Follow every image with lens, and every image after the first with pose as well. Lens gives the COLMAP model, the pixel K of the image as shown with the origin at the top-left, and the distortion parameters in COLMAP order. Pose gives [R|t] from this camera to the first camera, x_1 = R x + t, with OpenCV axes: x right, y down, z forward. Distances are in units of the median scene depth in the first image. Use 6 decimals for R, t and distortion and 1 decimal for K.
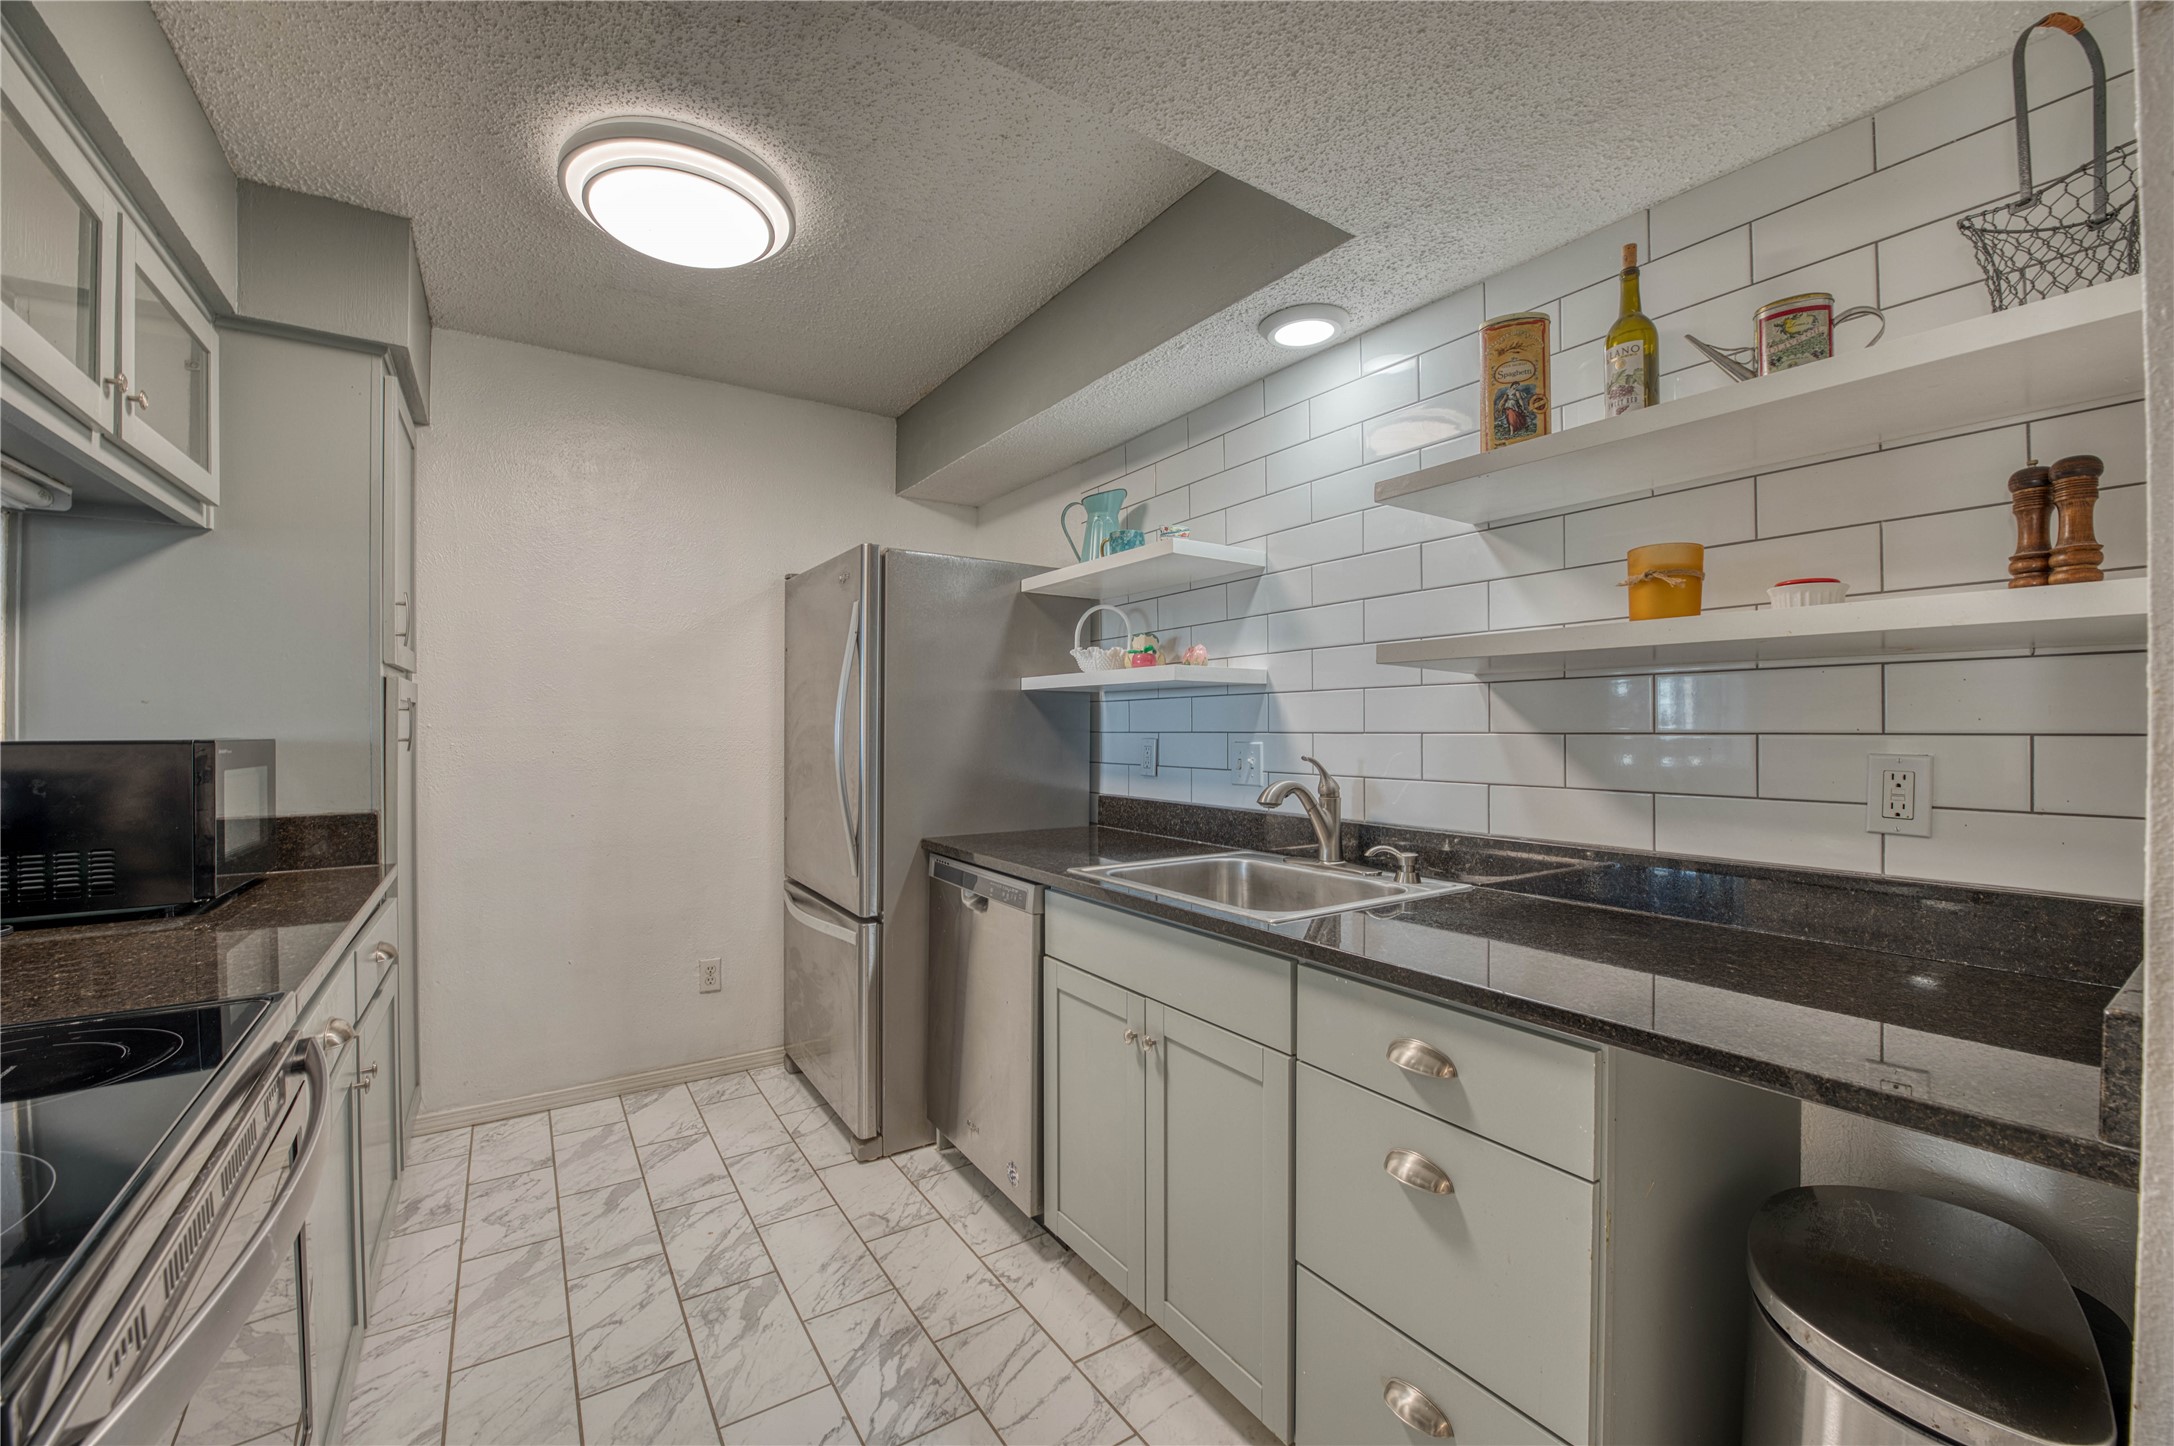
lens RADIAL K [[868.7, 0, 1082.6], [0, 868.7, 724.5], [0, 0, 1]] dist [-0.026931, 0.002246]
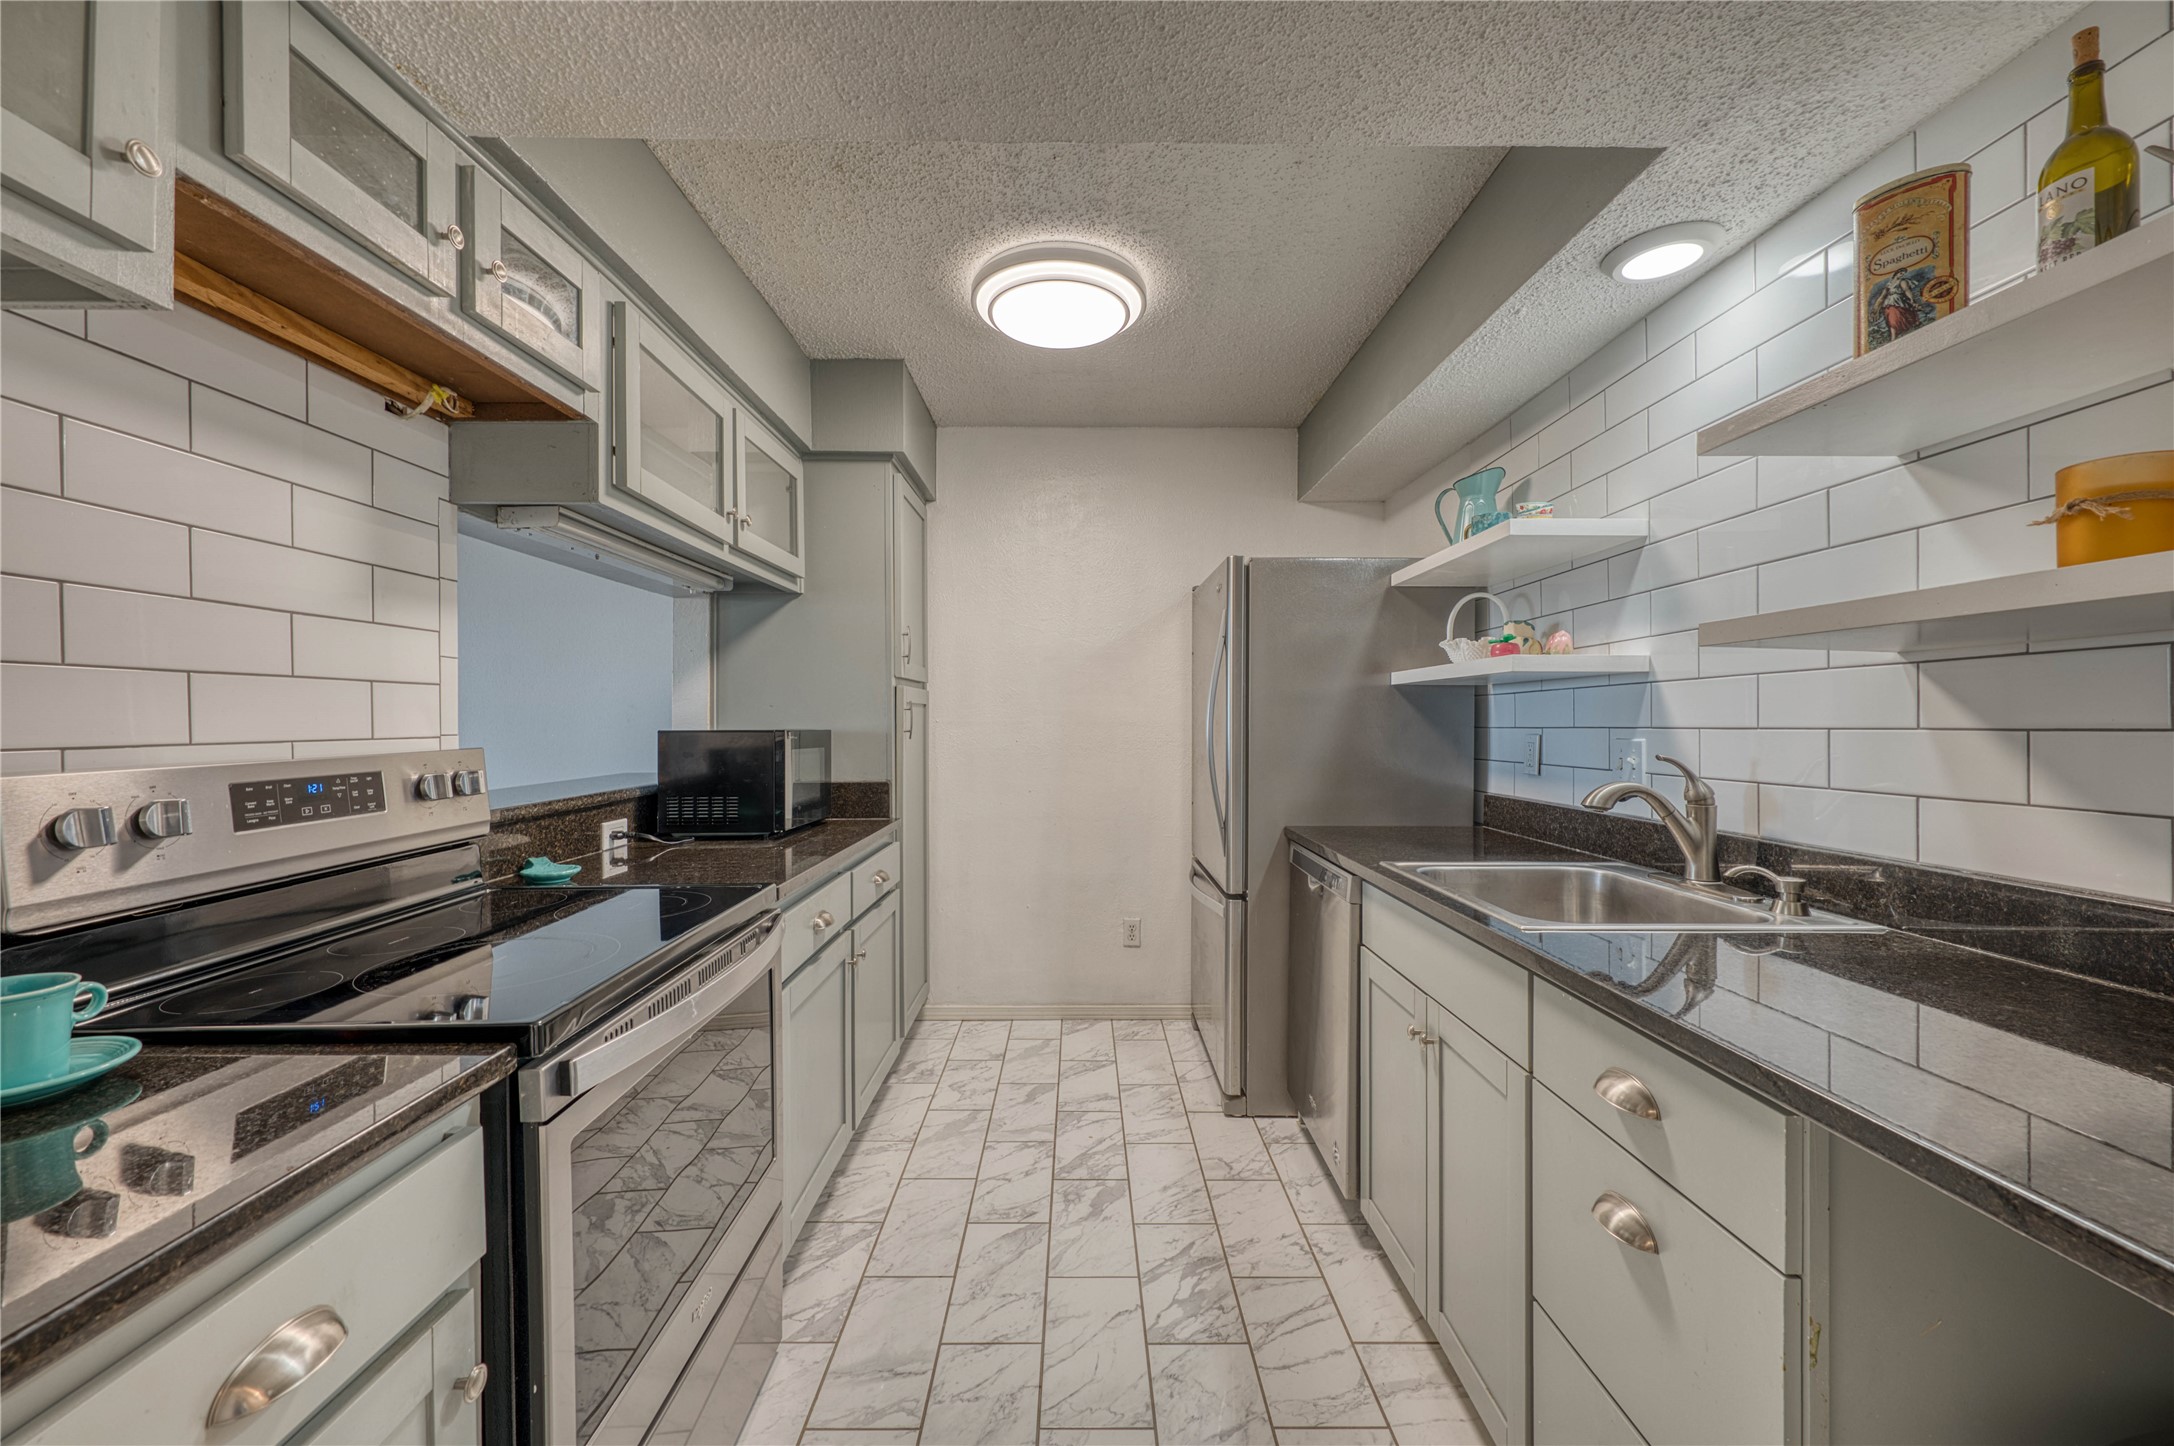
lens RADIAL K [[857.2, 0, 1083.3], [0, 857.2, 723.3], [0, 0, 1]] dist [-0.003274, 0.000164]
pose [[0.837282, 0.000492, -0.546771, 0.232400], [0.001547, 0.999993, 0.003270, 0.001016], [0.546769, -0.003584, 0.837276, -0.025145]]
